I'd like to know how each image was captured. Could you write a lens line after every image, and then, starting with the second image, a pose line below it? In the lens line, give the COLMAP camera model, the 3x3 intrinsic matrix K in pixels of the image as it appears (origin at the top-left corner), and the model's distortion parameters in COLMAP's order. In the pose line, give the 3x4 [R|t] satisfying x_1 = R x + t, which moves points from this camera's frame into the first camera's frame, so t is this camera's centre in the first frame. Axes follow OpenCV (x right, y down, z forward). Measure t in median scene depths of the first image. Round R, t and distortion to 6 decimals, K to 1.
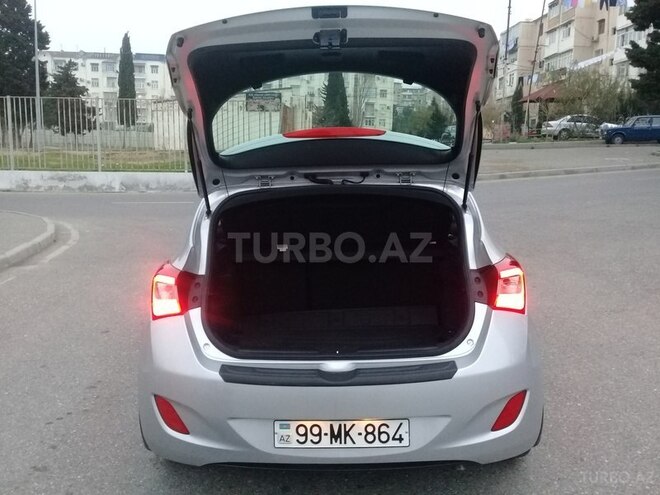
lens RADIAL K [[608.0, 0, 325.3], [0, 608.0, 246.9], [0, 0, 1]] dist [0.089635, -0.165748]
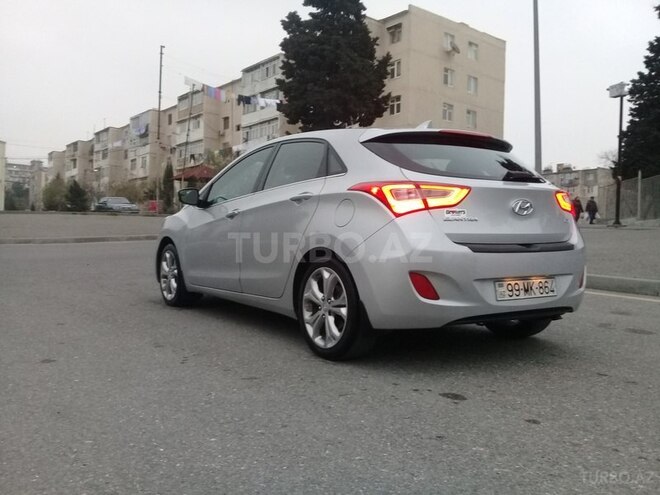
lens RADIAL K [[608.0, 0, 325.3], [0, 608.0, 246.9], [0, 0, 1]] dist [0.089635, -0.165748]
pose [[0.816661, 0.010432, 0.577024, -0.116498], [0.069146, 0.990866, -0.115777, 0.032598], [-0.572961, 0.134449, 0.808479, 0.007136]]
